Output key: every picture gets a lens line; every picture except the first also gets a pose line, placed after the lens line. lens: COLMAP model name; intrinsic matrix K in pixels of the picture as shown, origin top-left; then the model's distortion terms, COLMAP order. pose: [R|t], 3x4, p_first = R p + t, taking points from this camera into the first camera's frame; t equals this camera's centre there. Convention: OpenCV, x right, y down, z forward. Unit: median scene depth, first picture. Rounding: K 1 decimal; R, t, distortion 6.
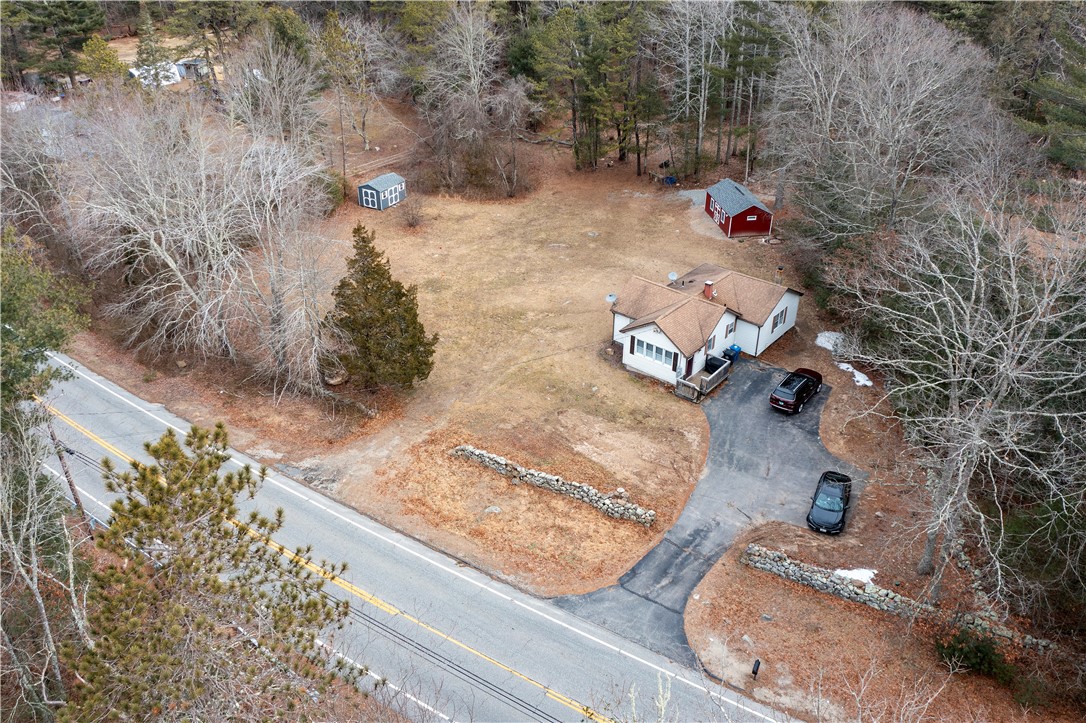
lens RADIAL K [[922.2, 0, 543.4], [0, 922.2, 355.4], [0, 0, 1]] dist [0.008682, 0.013635]
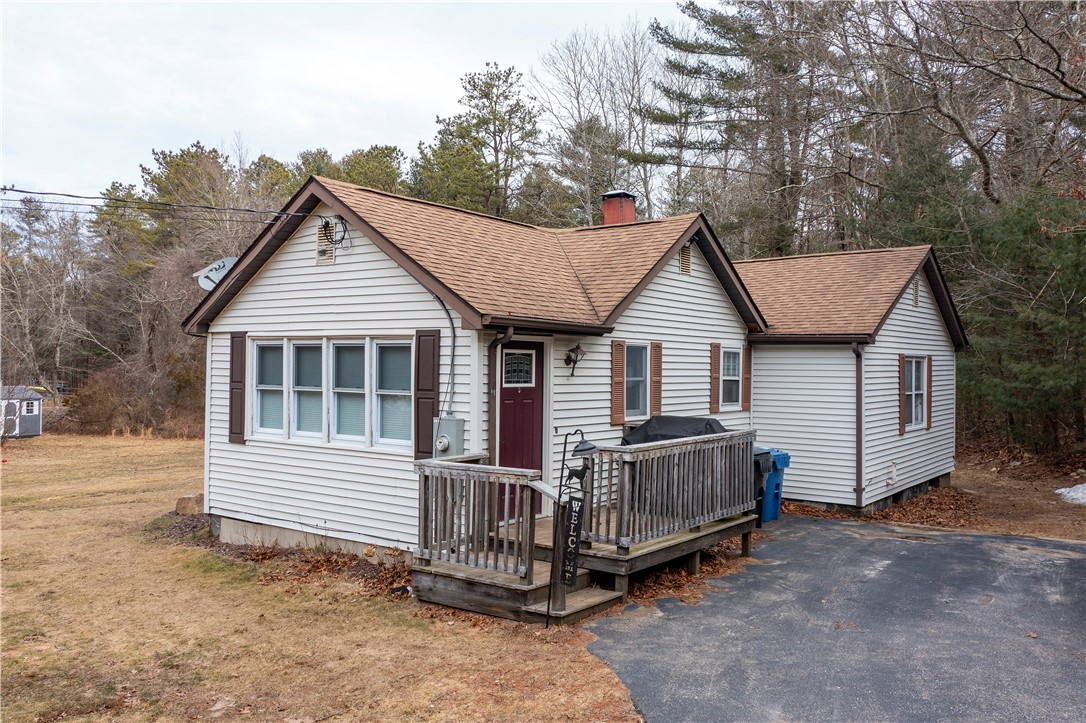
lens RADIAL K [[922.2, 0, 542.7], [0, 922.2, 359.9], [0, 0, 1]] dist [0.008682, 0.013635]
pose [[0.998874, 0.007731, 0.046810, 0.137560], [0.018822, 0.841100, -0.540553, 0.080385], [-0.043551, 0.540825, 0.840007, 0.757288]]
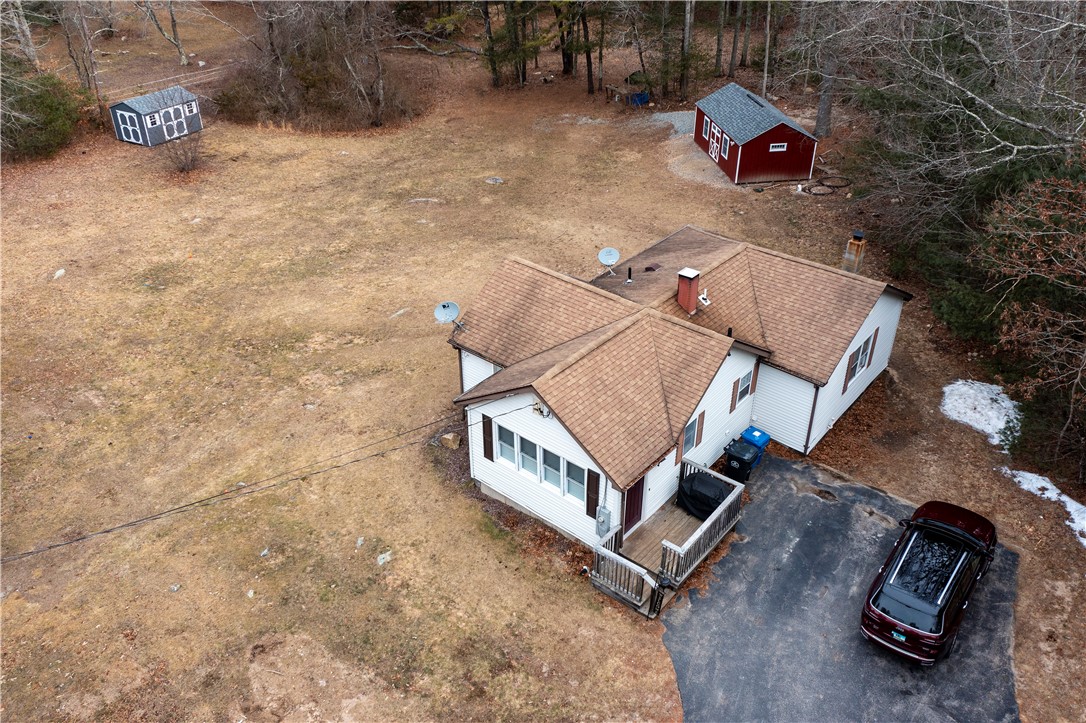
lens RADIAL K [[922.2, 0, 538.3], [0, 922.2, 361.7], [0, 0, 1]] dist [0.008682, 0.013635]
pose [[0.999949, -0.005596, -0.008408, 0.110200], [0.005848, 0.999528, 0.030162, -0.049732], [0.008235, -0.030210, 0.999510, 0.563383]]
